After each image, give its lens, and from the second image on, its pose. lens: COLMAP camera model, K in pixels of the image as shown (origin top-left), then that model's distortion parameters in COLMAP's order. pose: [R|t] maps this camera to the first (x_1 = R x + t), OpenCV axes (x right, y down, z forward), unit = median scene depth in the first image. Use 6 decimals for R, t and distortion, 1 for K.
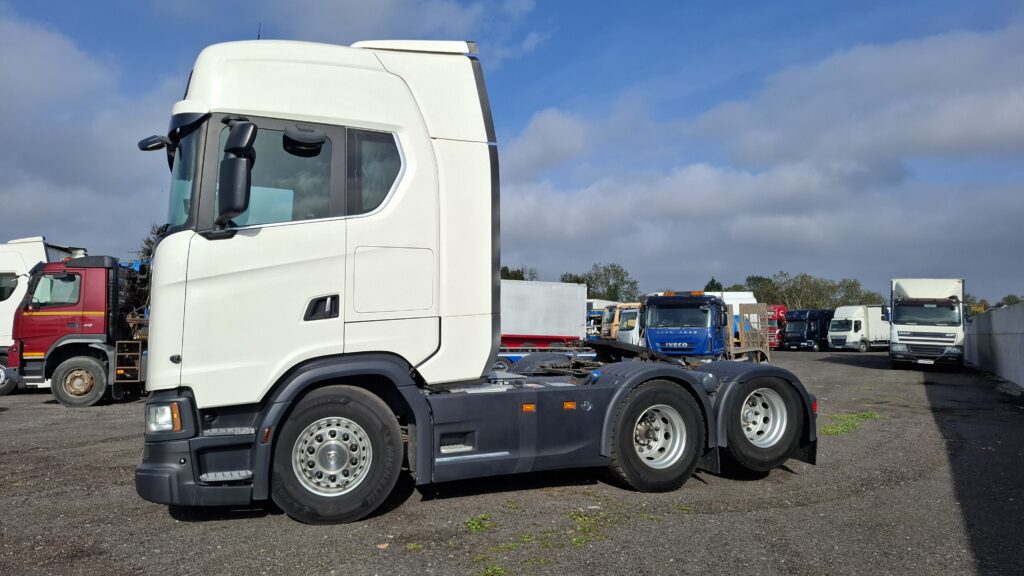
lens RADIAL K [[703.1, 0, 521.8], [0, 703.1, 279.1], [0, 0, 1]] dist [0.070229, -0.062603]
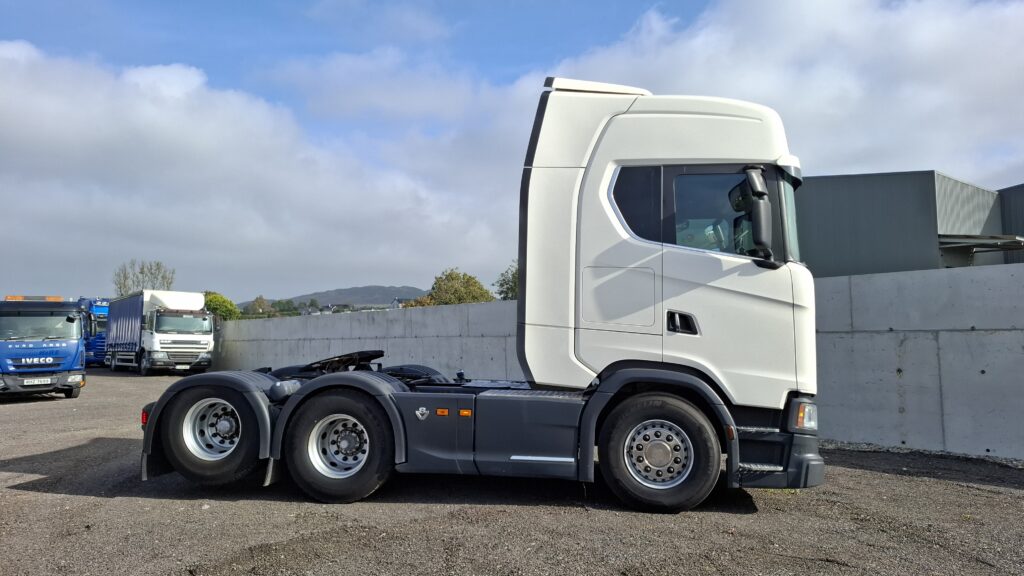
lens RADIAL K [[703.1, 0, 498.5], [0, 703.1, 282.5], [0, 0, 1]] dist [0.070229, -0.062603]
pose [[0.352648, 0.062570, 0.933662, -0.380831], [-0.056600, 0.997361, -0.045461, 0.009326], [-0.934043, -0.036814, 0.355259, 0.197140]]
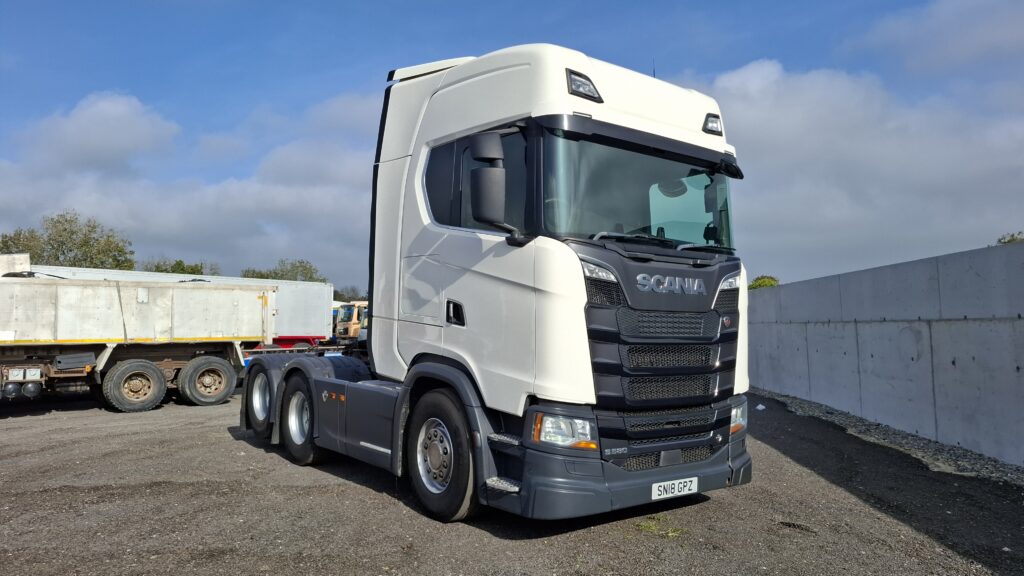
lens RADIAL K [[703.1, 0, 519.1], [0, 703.1, 272.4], [0, 0, 1]] dist [0.070229, -0.062603]
pose [[0.895399, 0.017125, 0.444935, -0.161761], [-0.015051, 0.999853, -0.008193, -0.005976], [-0.445010, 0.000639, 0.895525, -0.030665]]
